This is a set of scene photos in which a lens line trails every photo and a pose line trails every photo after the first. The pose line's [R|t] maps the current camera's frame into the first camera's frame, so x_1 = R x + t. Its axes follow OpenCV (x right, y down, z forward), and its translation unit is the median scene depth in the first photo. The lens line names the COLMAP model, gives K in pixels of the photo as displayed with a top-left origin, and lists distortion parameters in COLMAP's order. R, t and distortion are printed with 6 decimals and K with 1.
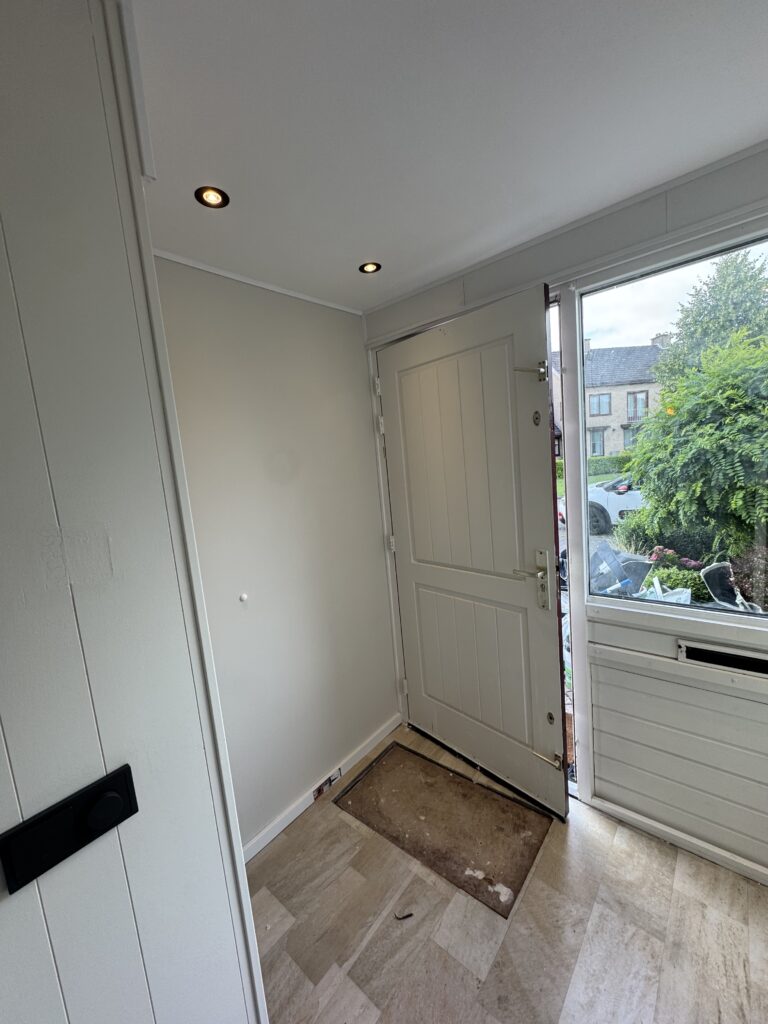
lens RADIAL K [[408.9, 0, 386.6], [0, 408.9, 513.2], [0, 0, 1]] dist [-0.003467, 0.000718]
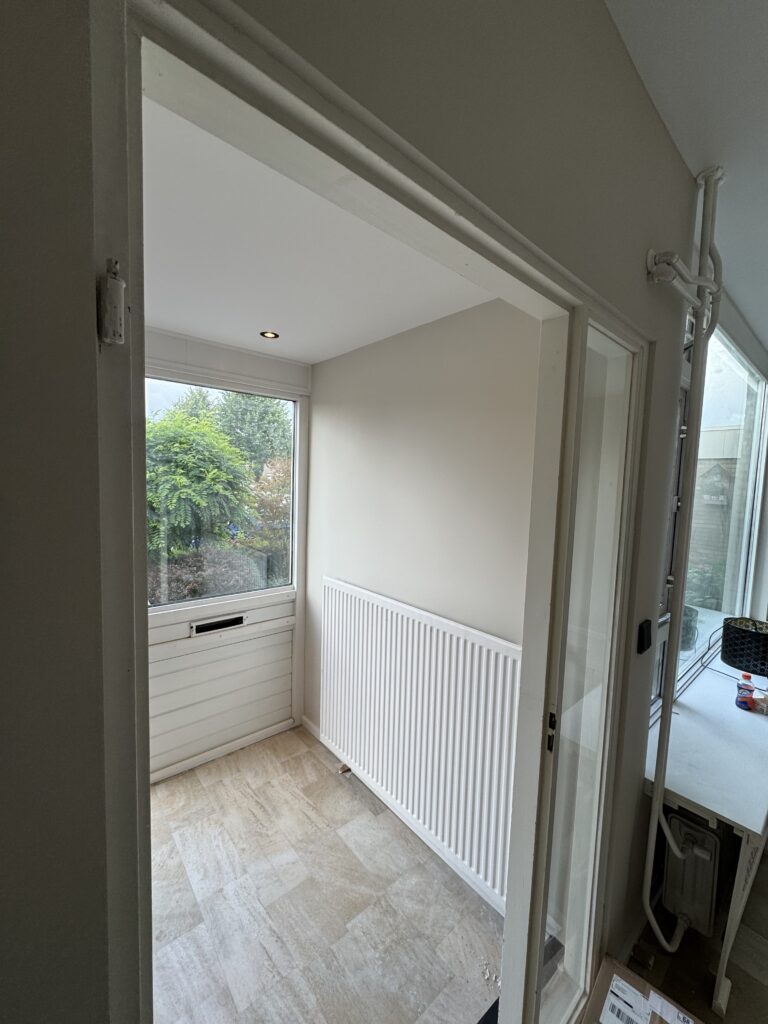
lens RADIAL K [[408.9, 0, 384.7], [0, 408.9, 513.9], [0, 0, 1]] dist [-0.003467, 0.000718]
pose [[0.154202, 0.015015, 0.987925, -0.447948], [0.077297, 0.996637, -0.027213, 0.001579], [-0.985011, 0.080560, 0.152522, 0.017503]]
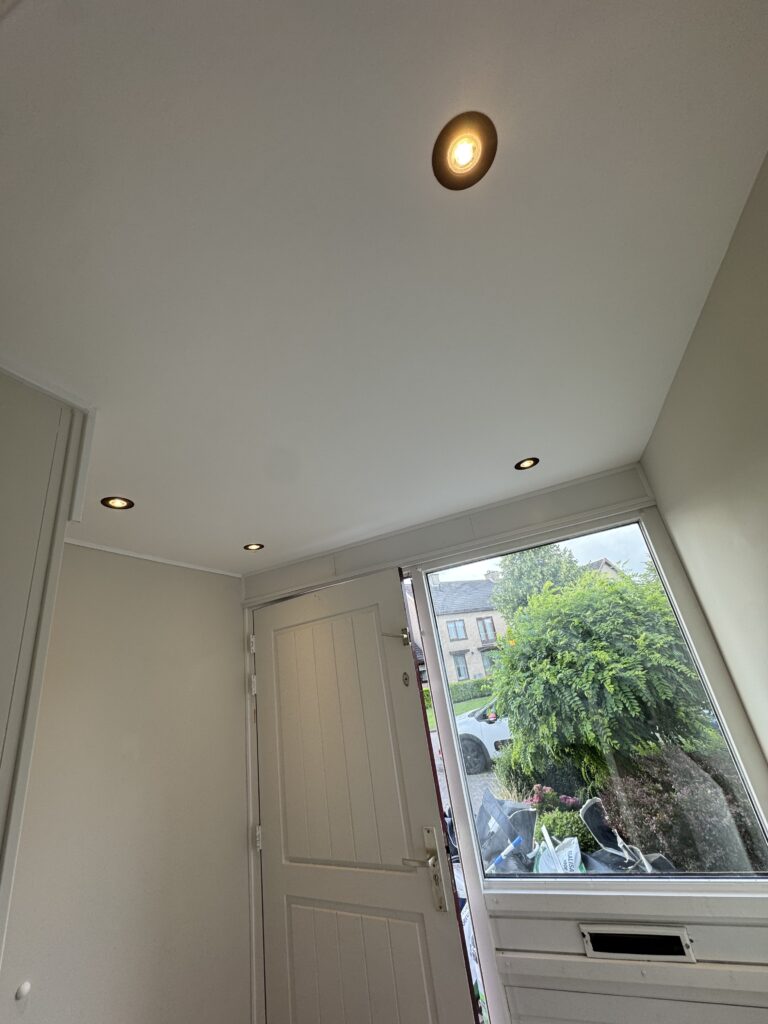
lens RADIAL K [[408.9, 0, 386.6], [0, 408.9, 512.1], [0, 0, 1]] dist [-0.003467, 0.000718]
pose [[0.953666, 0.059290, 0.294967, -0.021776], [0.102266, 0.858139, -0.503130, -0.049315], [-0.282953, 0.509983, 0.812314, -0.071047]]
